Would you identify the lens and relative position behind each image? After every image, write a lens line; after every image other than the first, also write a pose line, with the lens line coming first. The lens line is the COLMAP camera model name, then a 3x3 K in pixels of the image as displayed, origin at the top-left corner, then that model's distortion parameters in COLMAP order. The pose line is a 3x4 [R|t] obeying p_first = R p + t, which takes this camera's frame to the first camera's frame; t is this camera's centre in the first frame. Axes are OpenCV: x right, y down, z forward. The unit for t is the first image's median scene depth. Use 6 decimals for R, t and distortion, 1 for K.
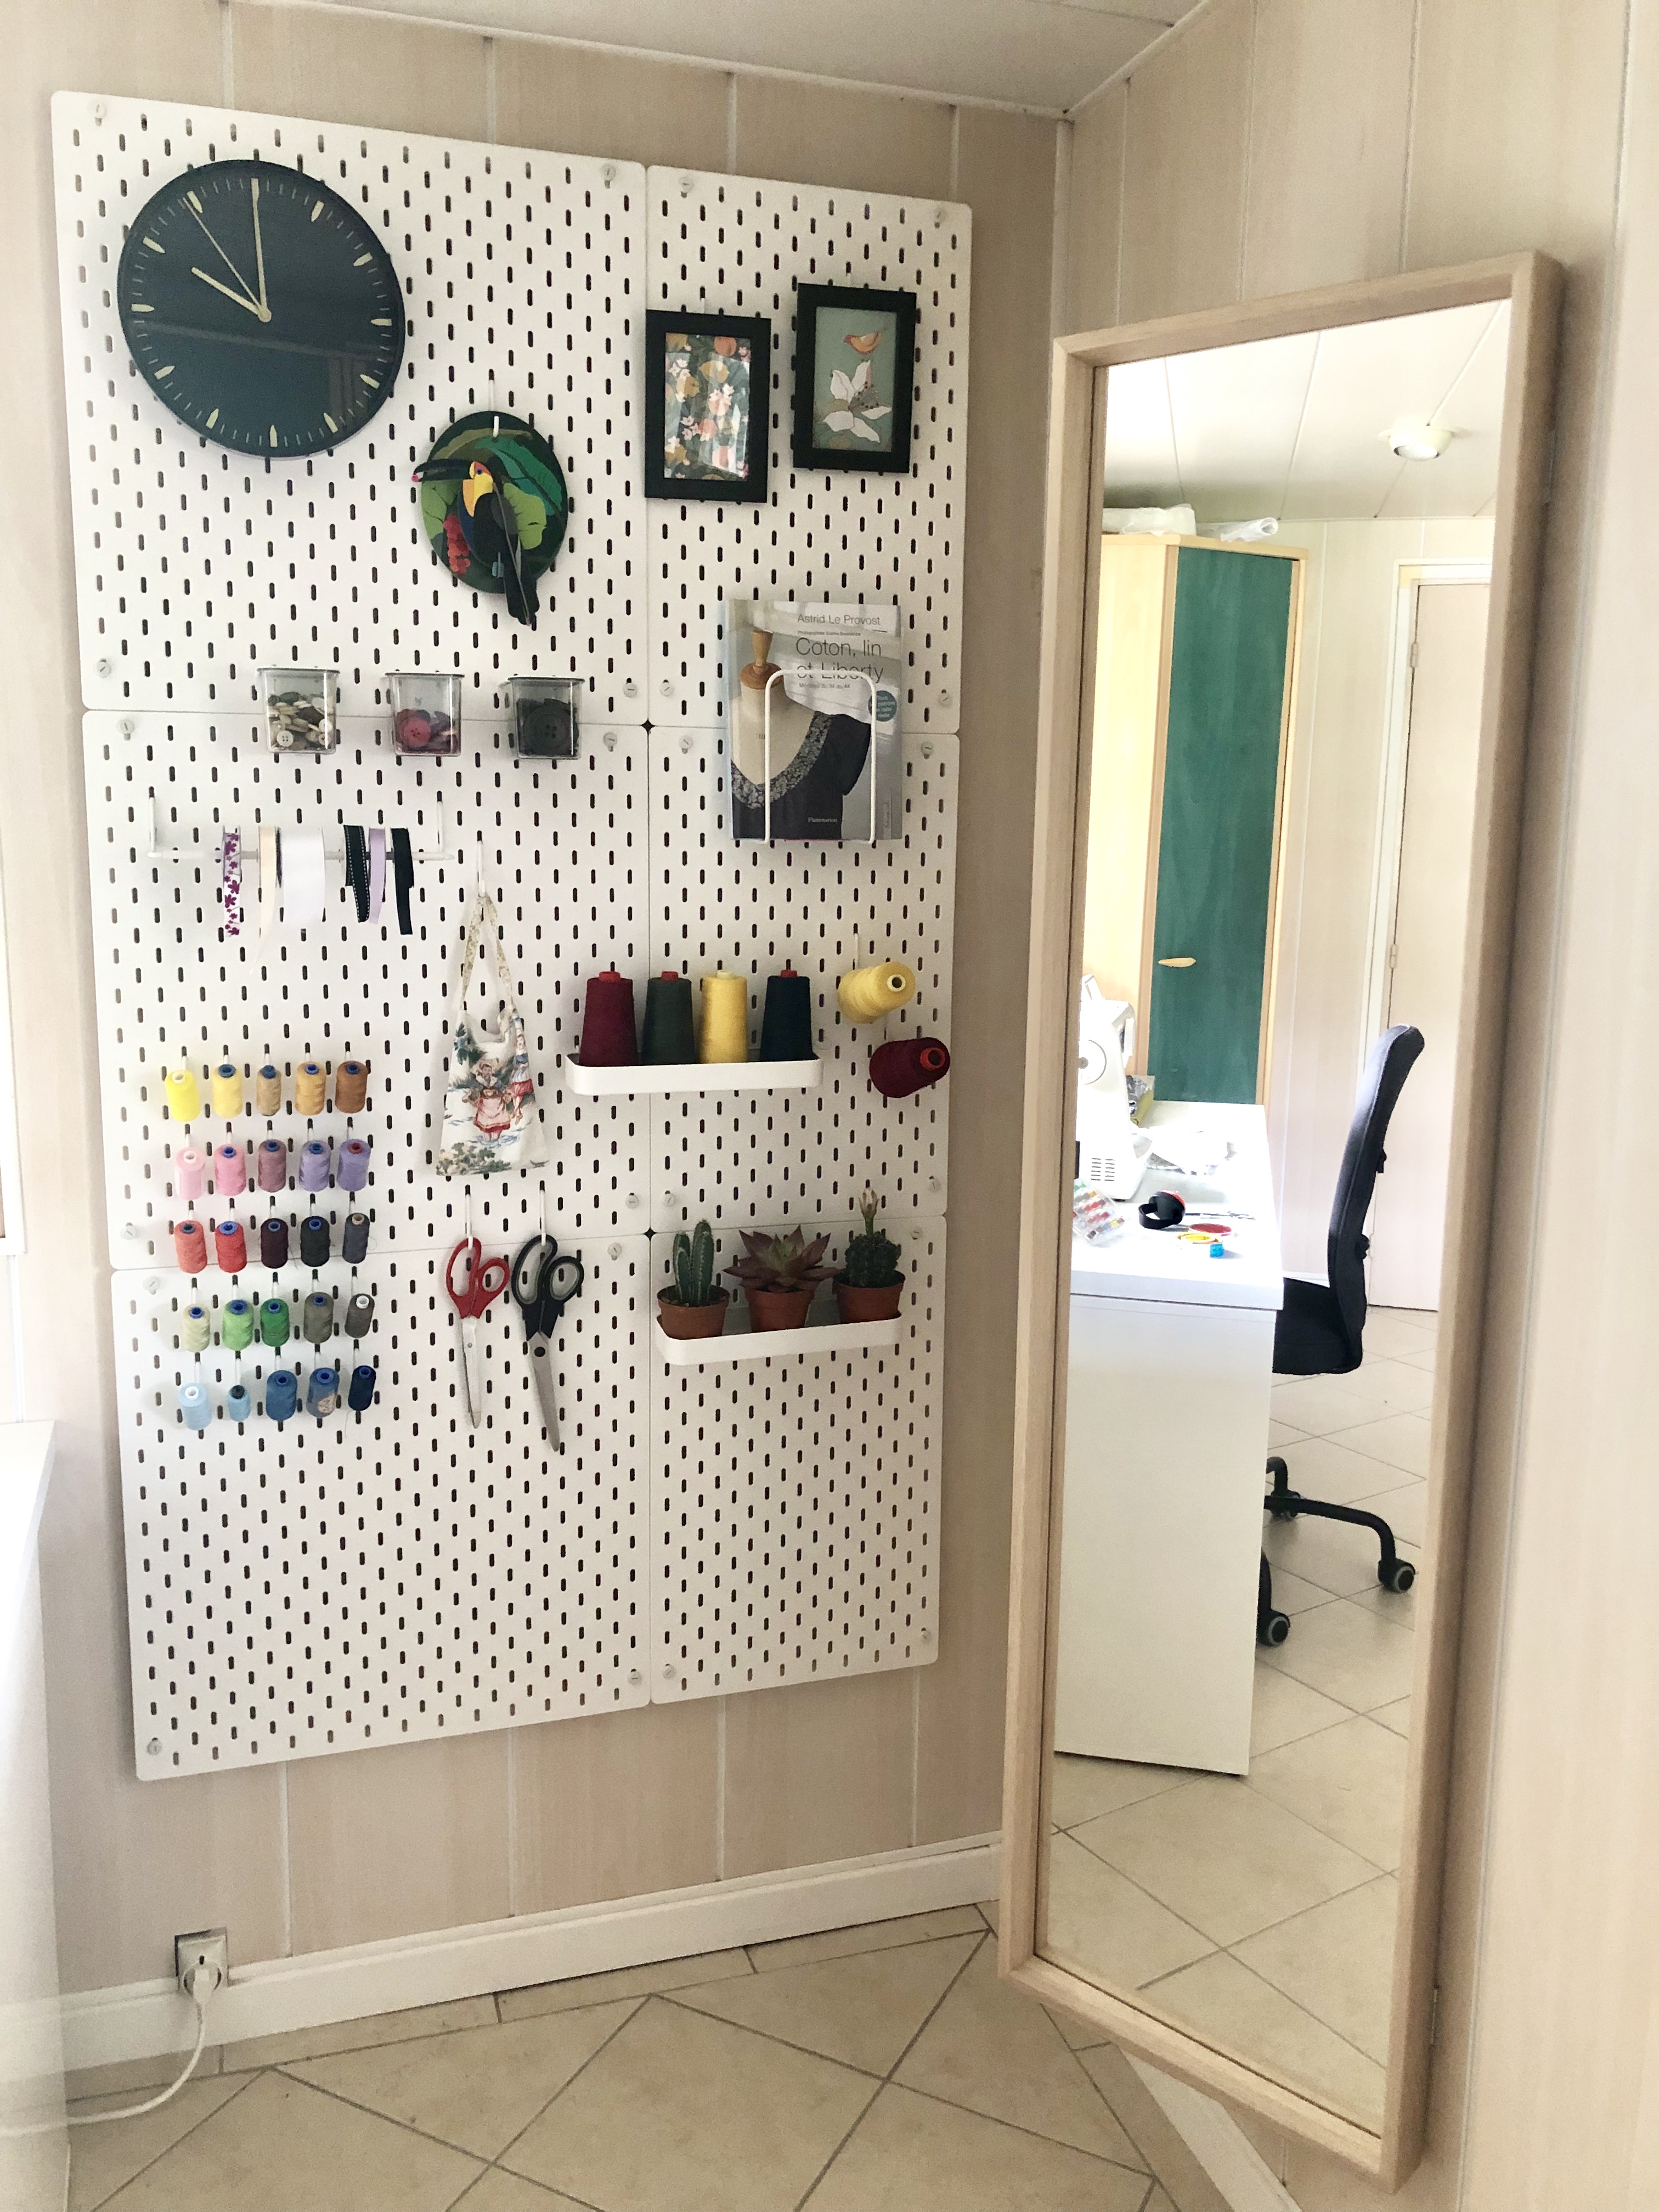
lens RADIAL K [[1813.7, 0, 818.3], [0, 1813.7, 1096.3], [0, 0, 1]] dist [0.047255, -0.076450]
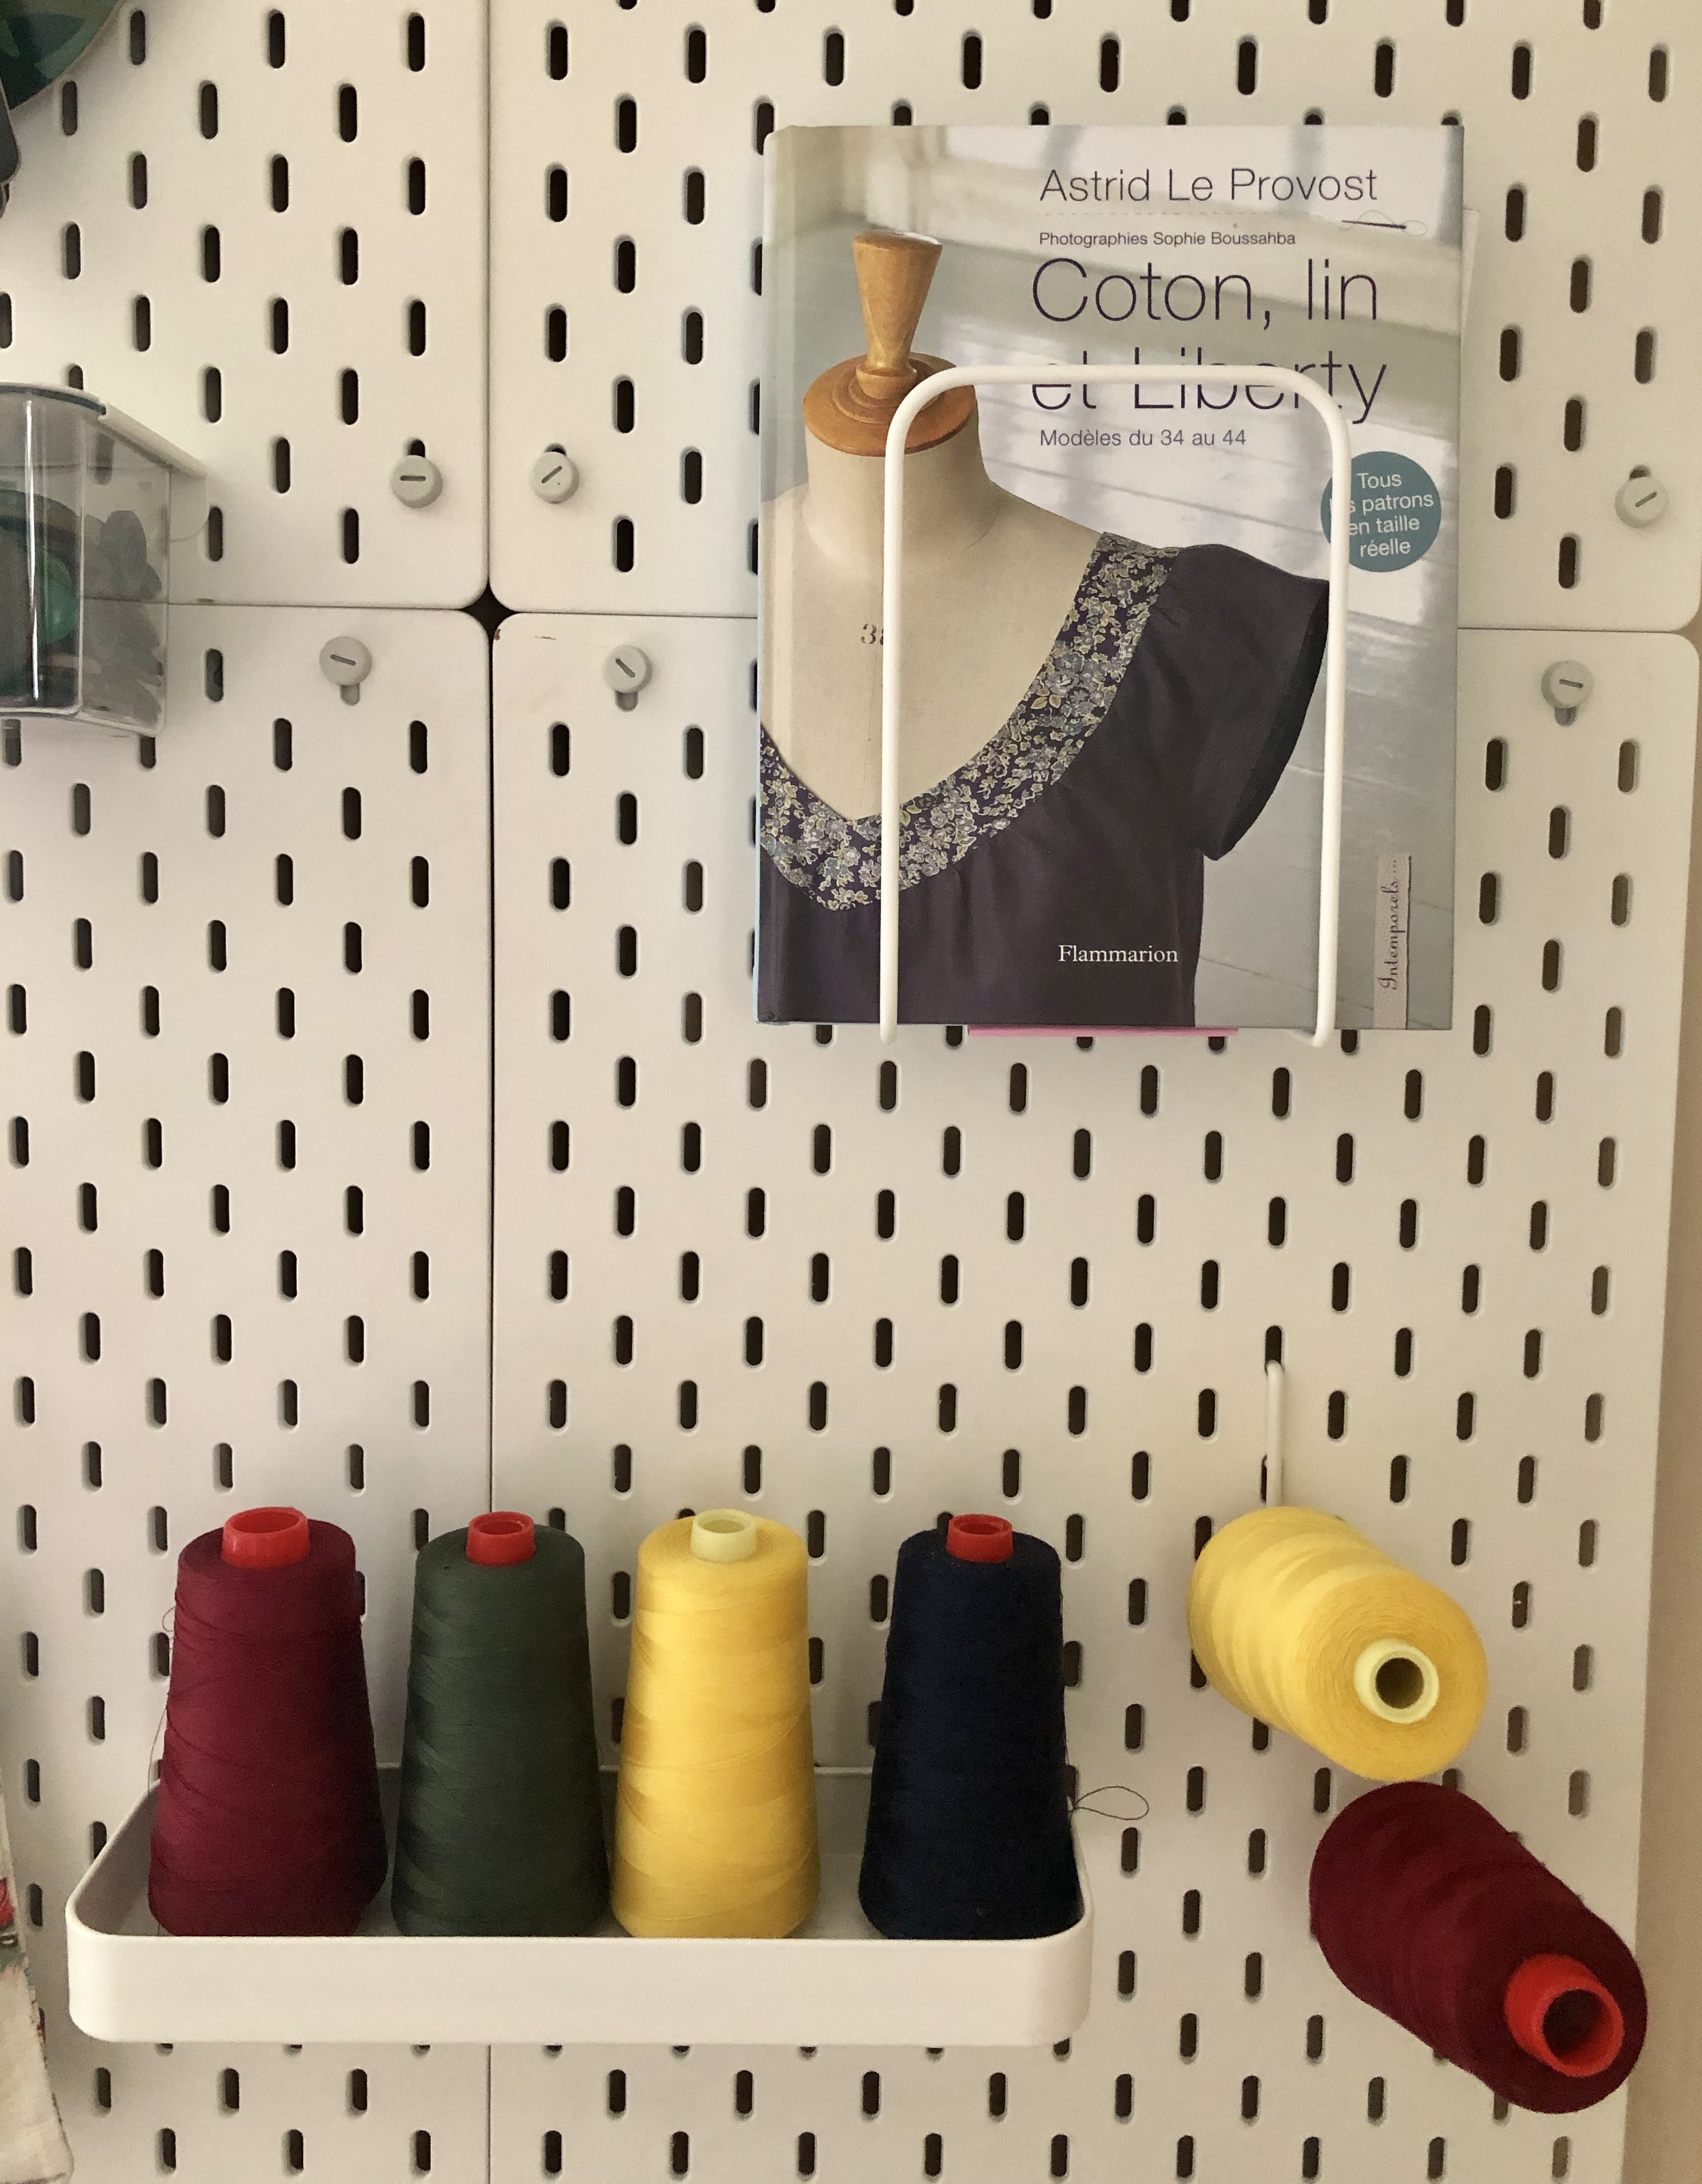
lens RADIAL K [[1897.9, 0, 852.1], [0, 1897.9, 996.4], [0, 0, 1]] dist [0.003777, -0.000892]
pose [[0.953856, 0.025076, -0.299215, 0.047483], [-0.051763, 0.995320, -0.081601, -0.126827], [0.295769, 0.093324, 0.950690, 0.759053]]
